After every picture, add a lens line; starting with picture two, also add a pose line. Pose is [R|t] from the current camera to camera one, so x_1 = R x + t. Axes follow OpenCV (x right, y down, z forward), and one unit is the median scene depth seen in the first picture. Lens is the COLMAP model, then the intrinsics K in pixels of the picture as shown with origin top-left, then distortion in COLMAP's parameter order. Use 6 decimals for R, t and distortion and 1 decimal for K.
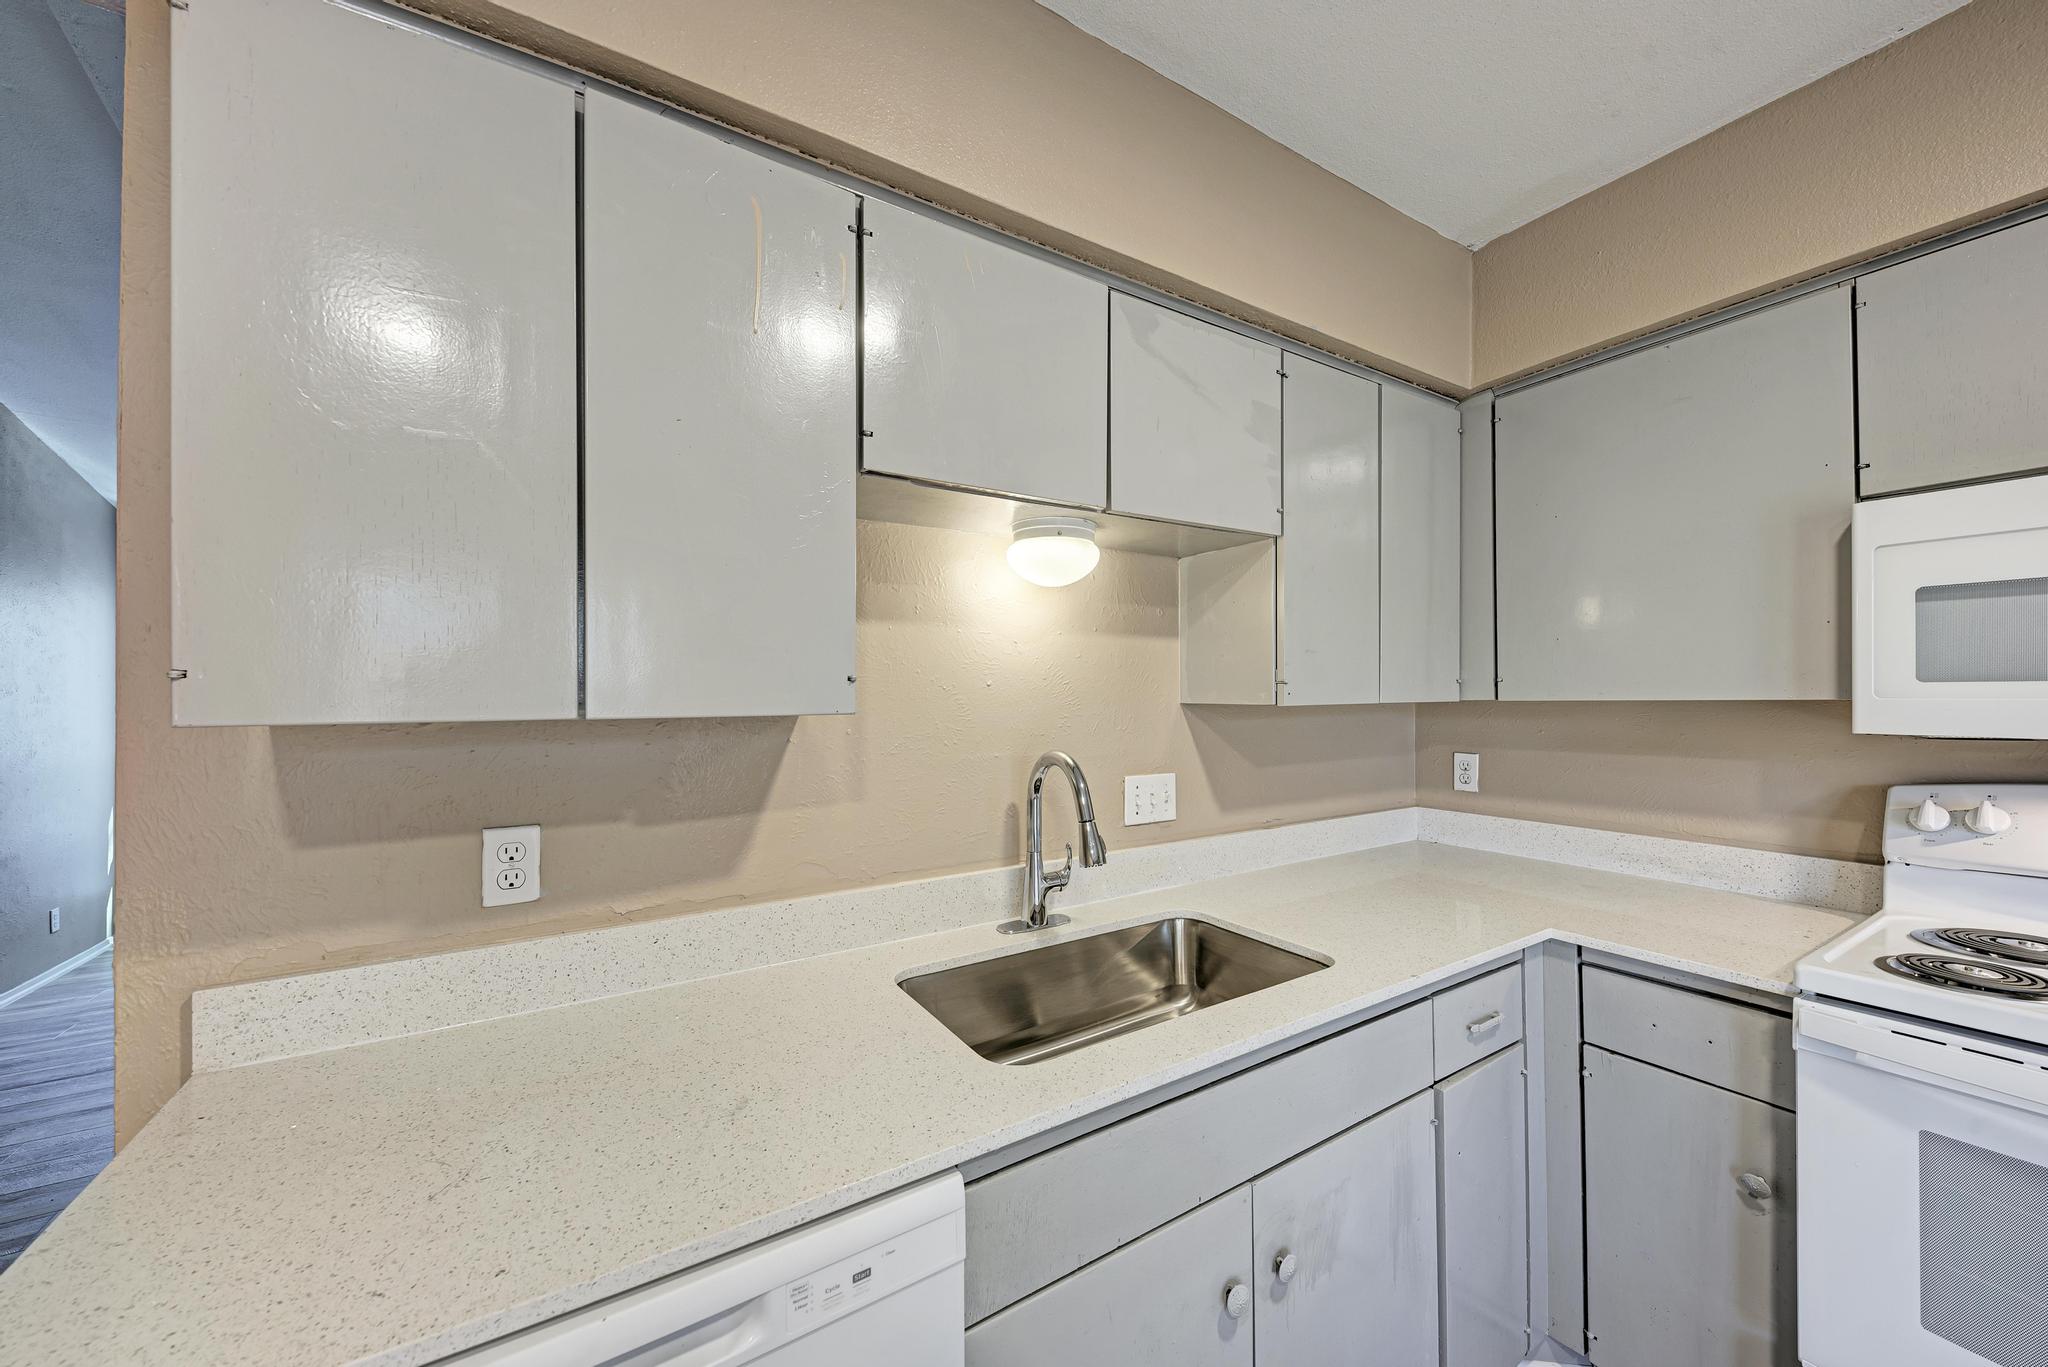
lens RADIAL K [[746.7, 0, 1031.9], [0, 746.7, 695.6], [0, 0, 1]] dist [0.010727, -0.004555]
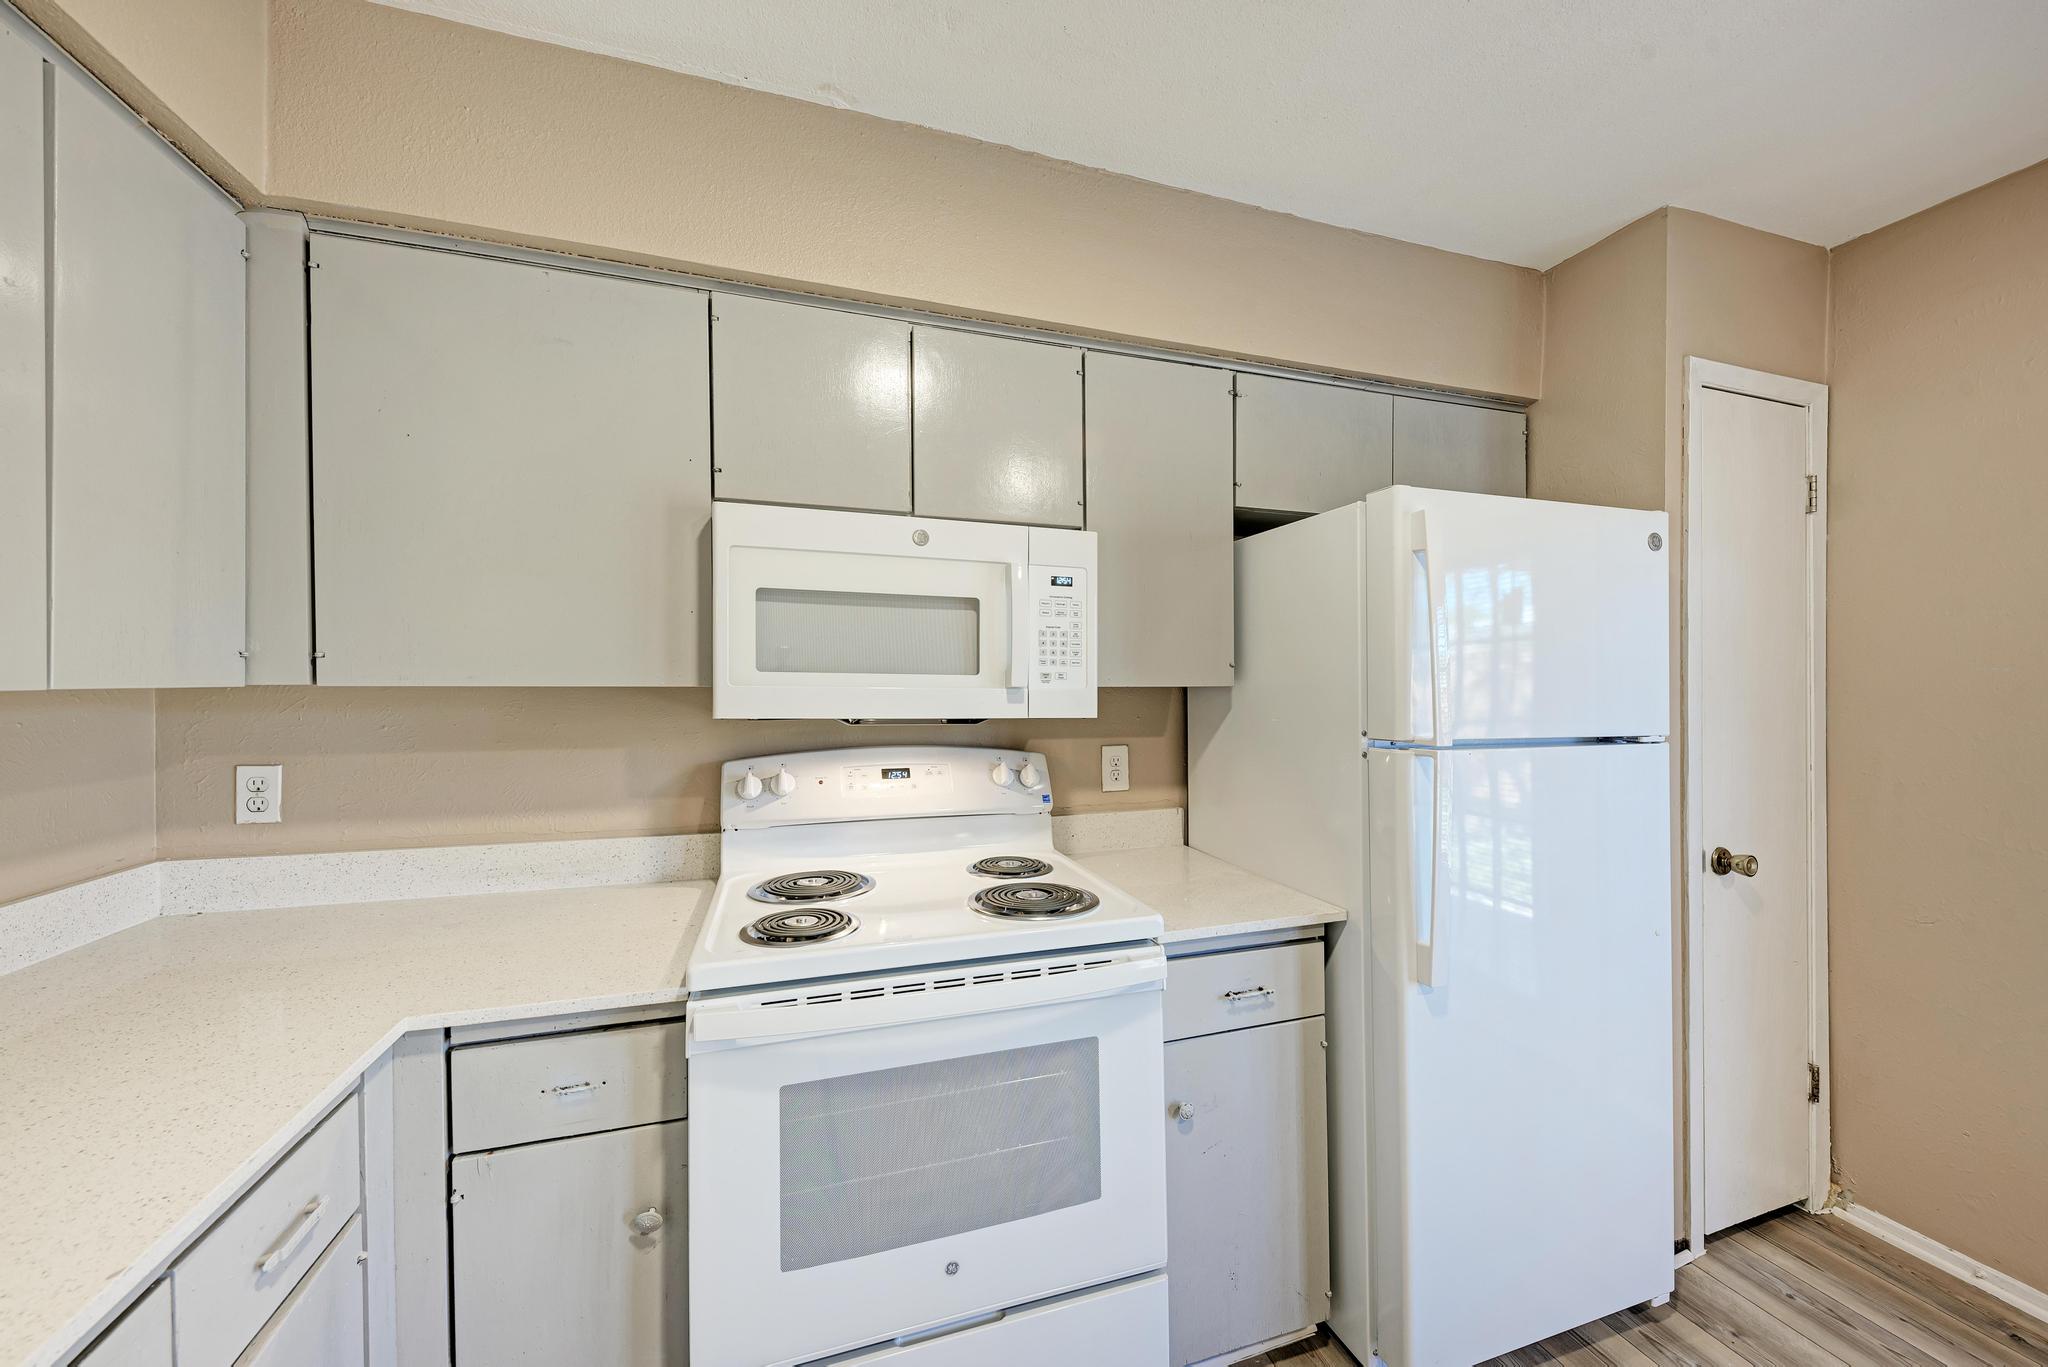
lens RADIAL K [[746.7, 0, 1031.7], [0, 746.7, 693.4], [0, 0, 1]] dist [0.010727, -0.004555]
pose [[0.248400, -0.006325, 0.968637, 0.172299], [-0.010177, 0.999906, 0.009139, 0.001087], [-0.968604, -0.012128, 0.248312, 0.282193]]
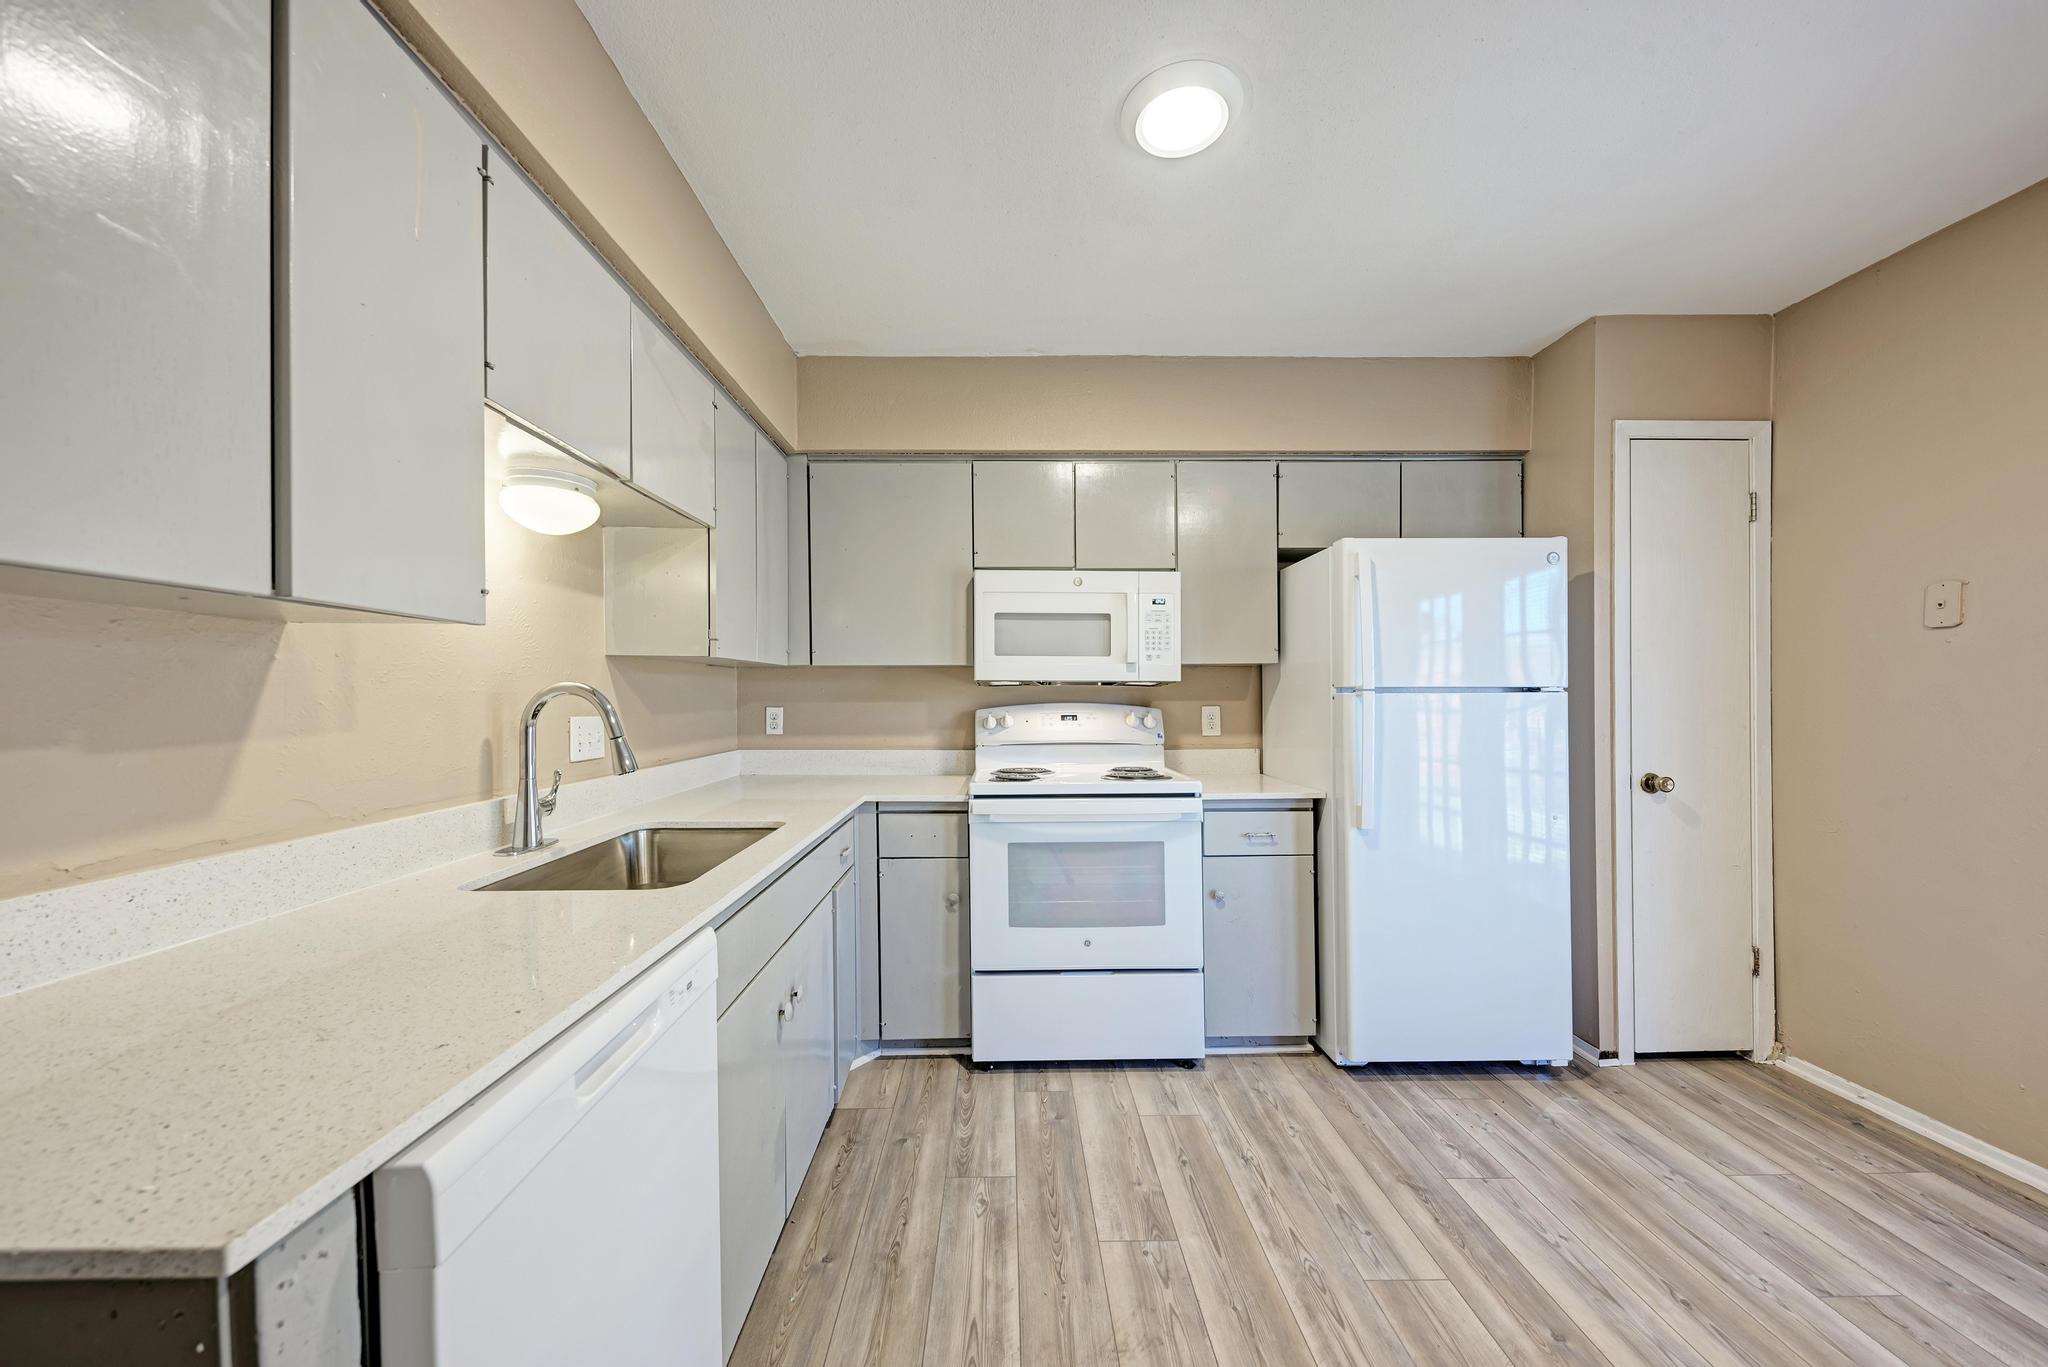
lens RADIAL K [[746.7, 0, 1009.3], [0, 746.7, 710.3], [0, 0, 1]] dist [0.010727, -0.004555]
pose [[0.526464, -0.008784, 0.850152, -0.575409], [-0.003895, 0.999911, 0.012743, 0.097794], [-0.850188, -0.010020, 0.526383, -0.164438]]
